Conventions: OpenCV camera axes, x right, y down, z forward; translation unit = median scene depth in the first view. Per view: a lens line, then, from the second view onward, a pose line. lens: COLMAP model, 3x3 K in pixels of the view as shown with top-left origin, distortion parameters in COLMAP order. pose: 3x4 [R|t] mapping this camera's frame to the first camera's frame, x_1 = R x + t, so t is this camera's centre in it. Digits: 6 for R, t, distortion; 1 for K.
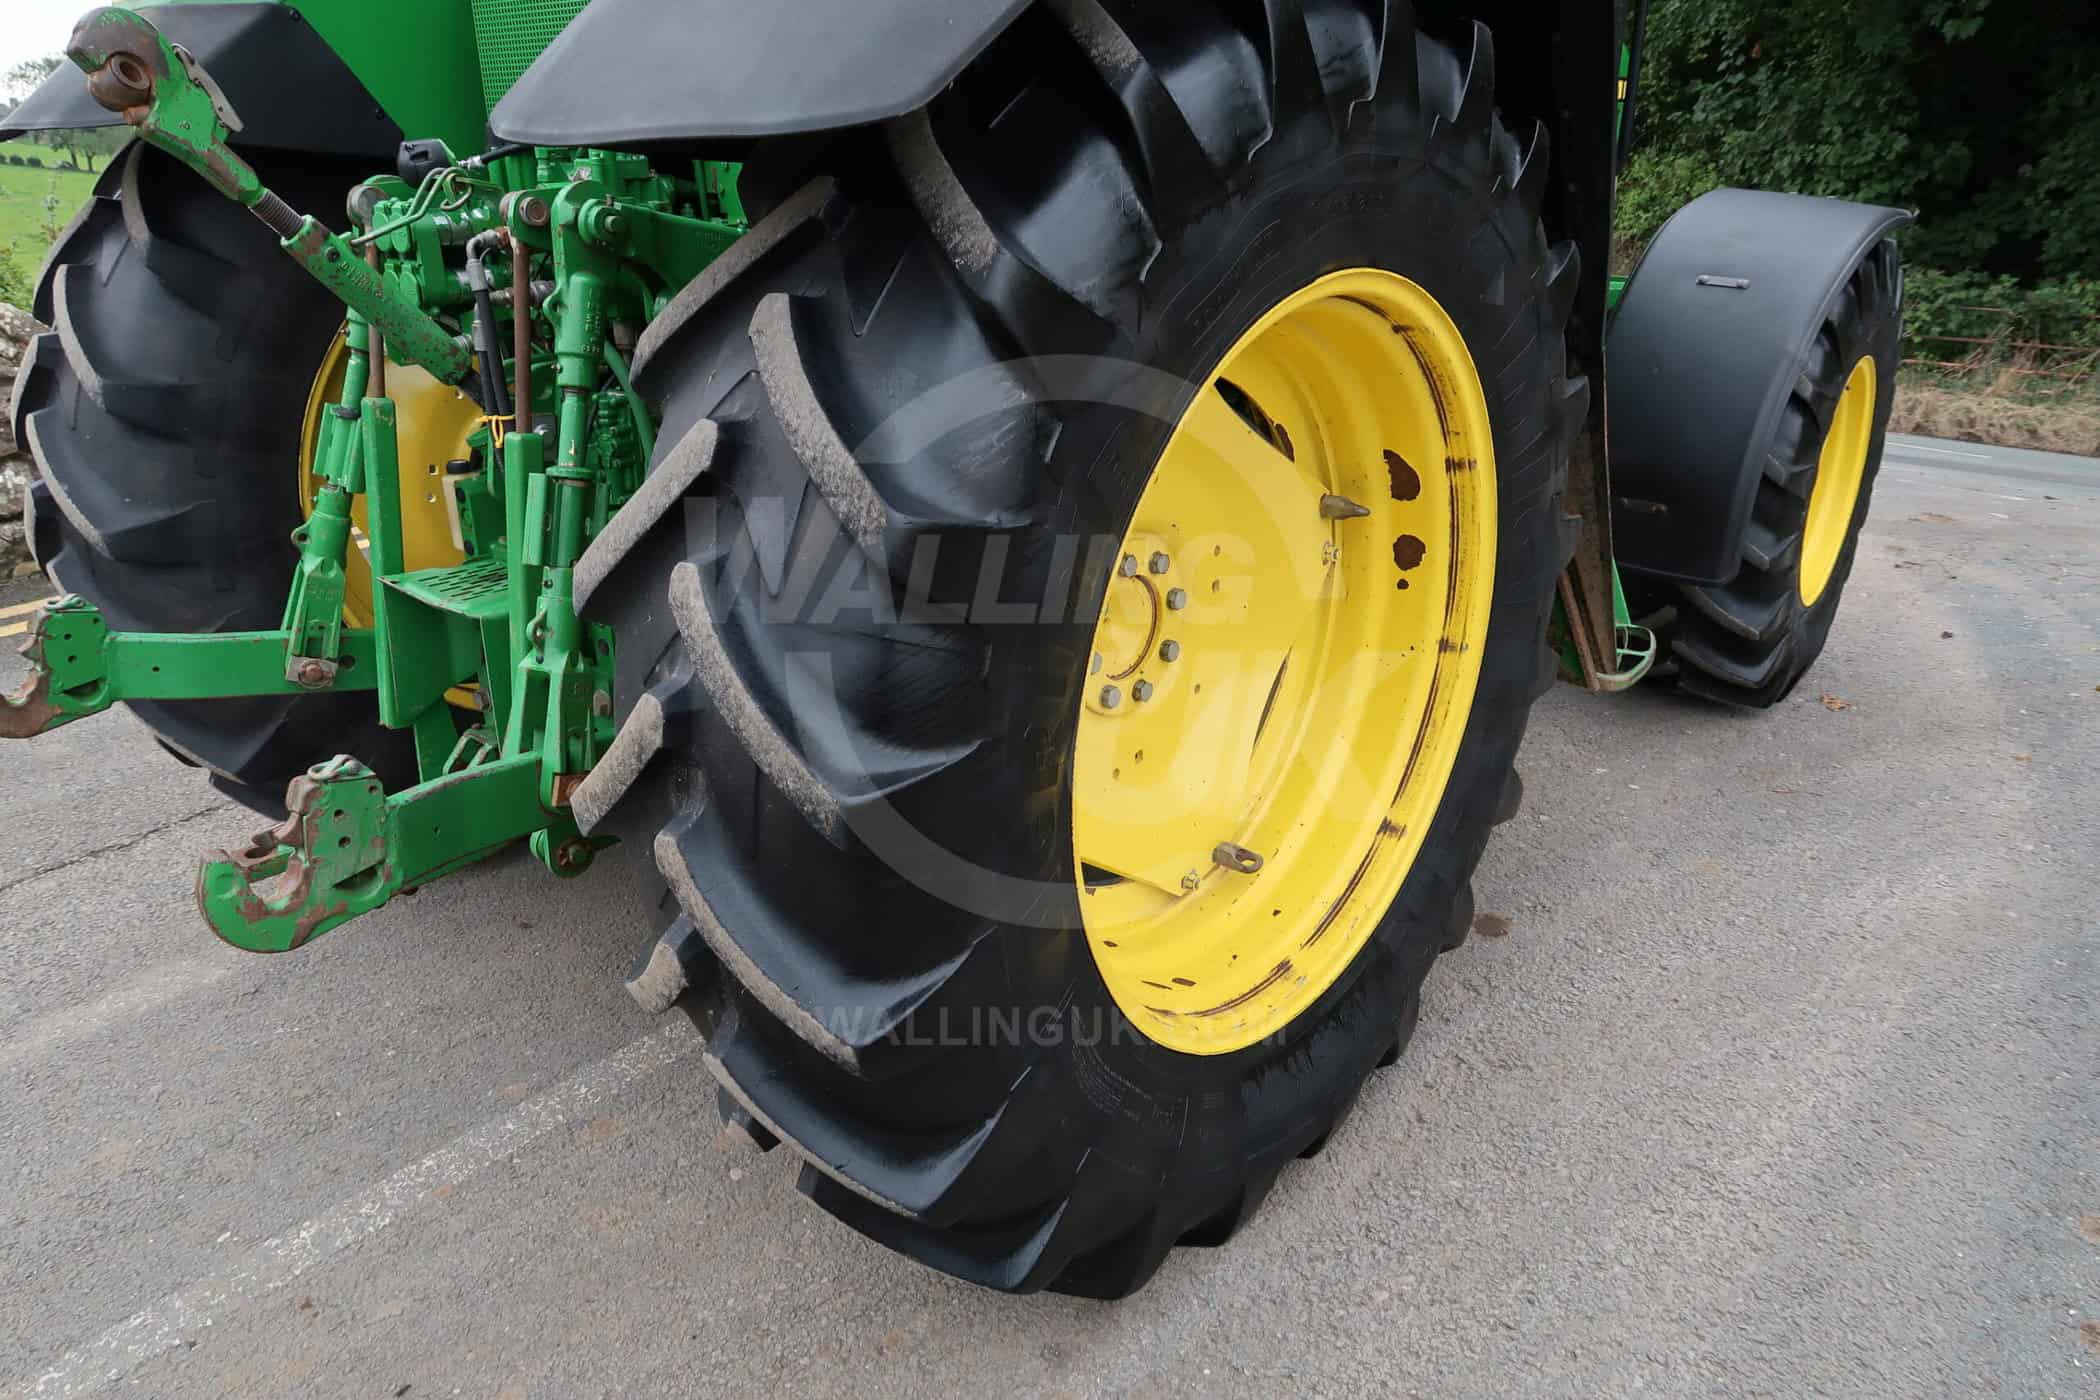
lens RADIAL K [[1445.5, 0, 1045.2], [0, 1445.5, 693.3], [0, 0, 1]] dist [-0.027661, 0.009594]
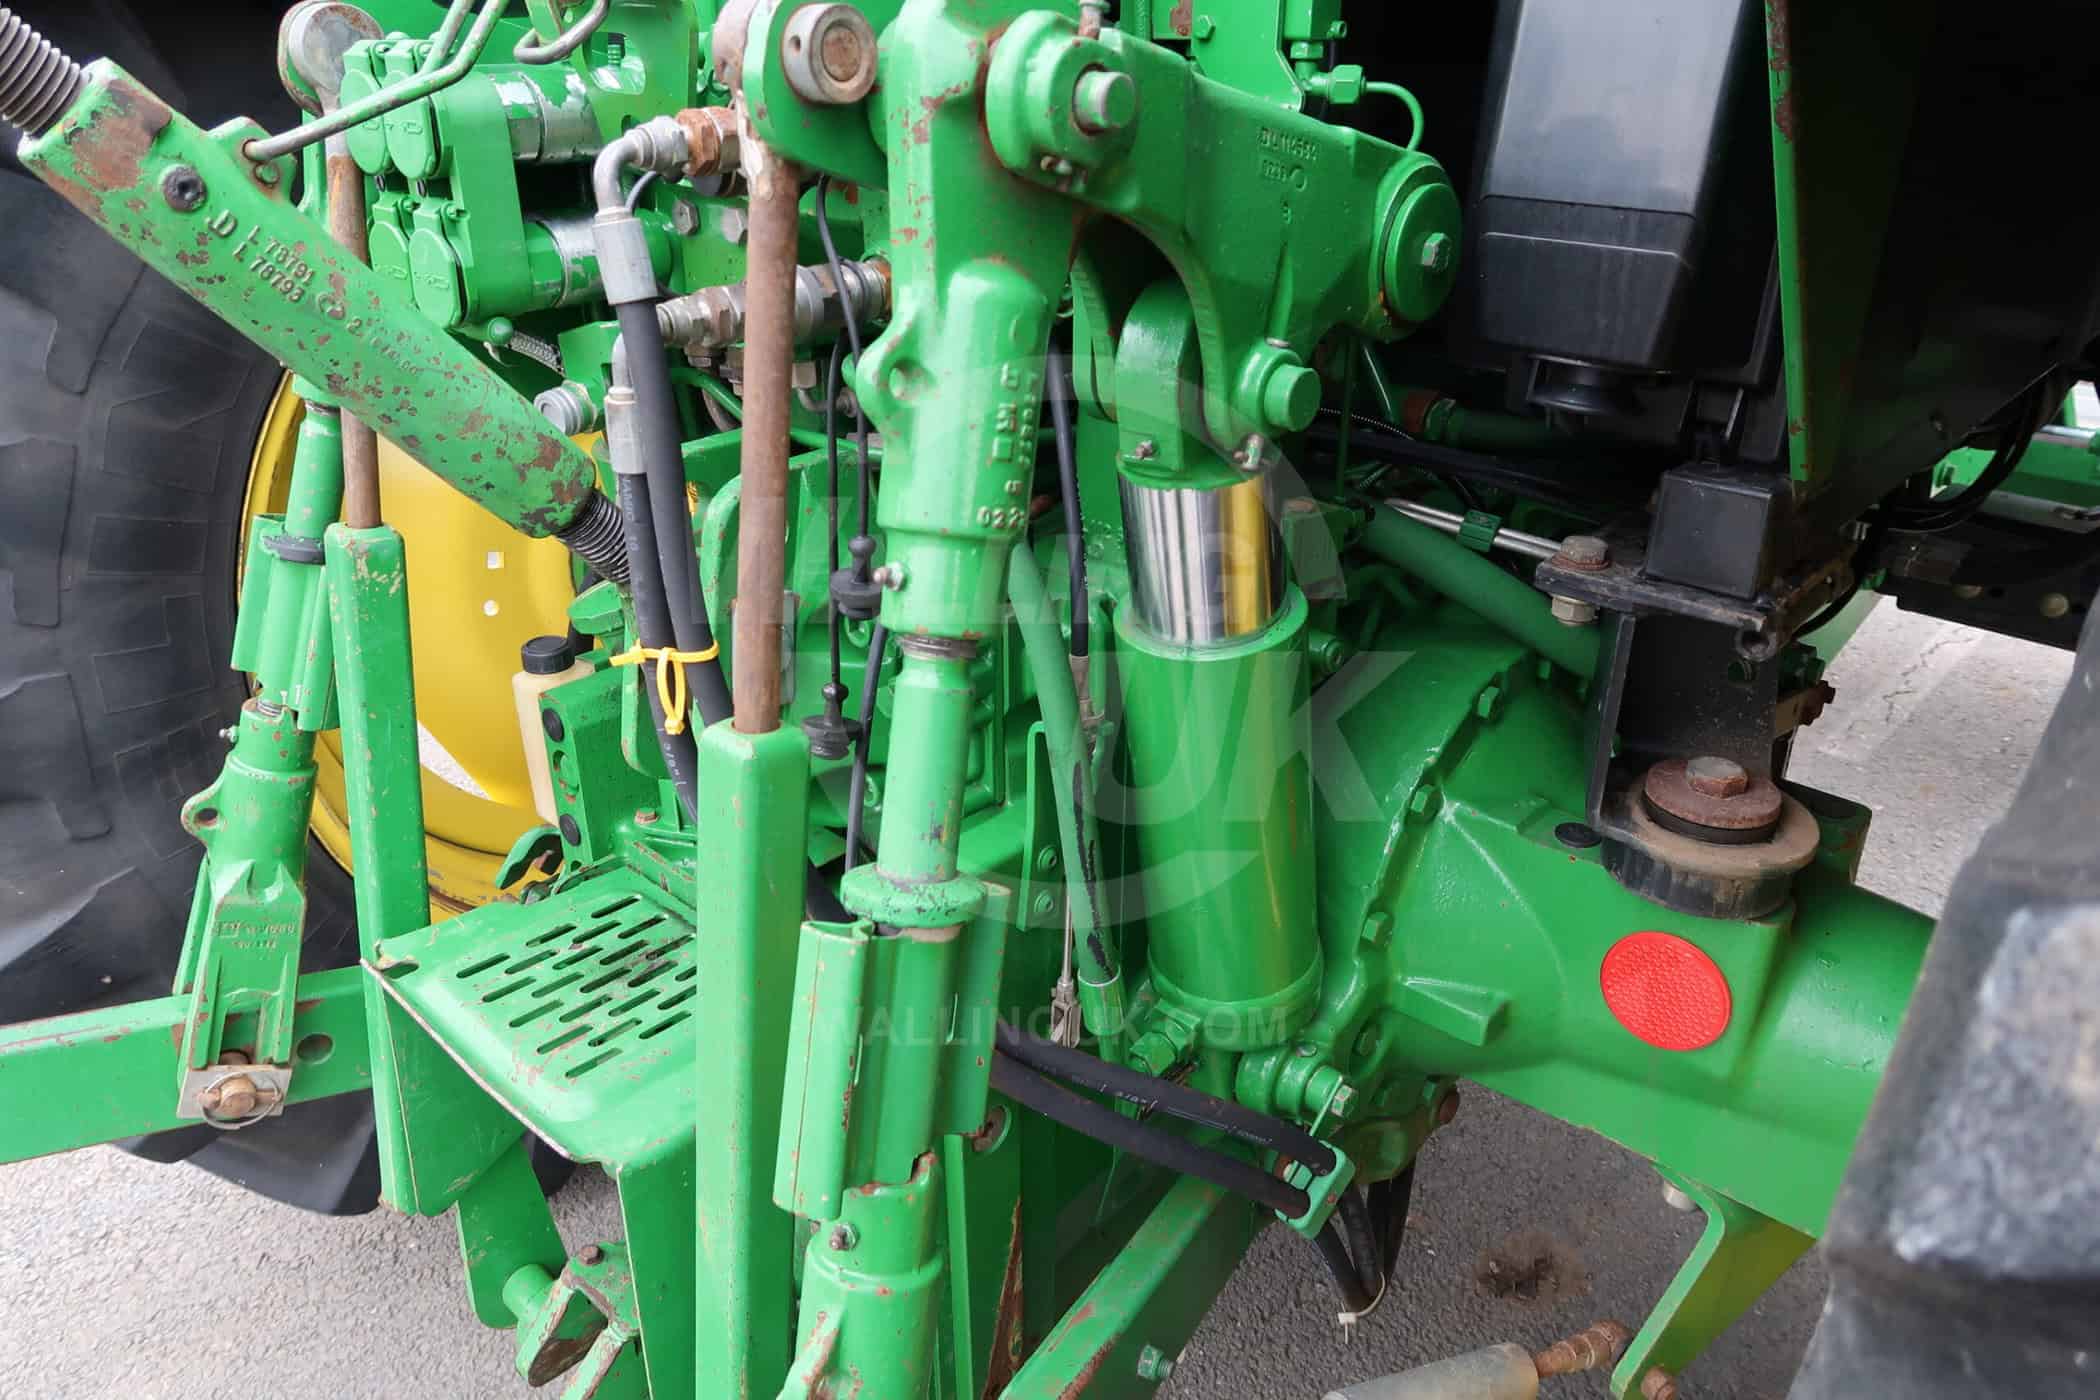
lens RADIAL K [[1445.5, 0, 1045.2], [0, 1445.5, 693.3], [0, 0, 1]] dist [-0.027661, 0.009594]
pose [[0.999082, 0.026729, -0.033476, -0.261791], [-0.024857, 0.998170, 0.055120, -0.193873], [0.034888, -0.054238, 0.997918, 0.612406]]
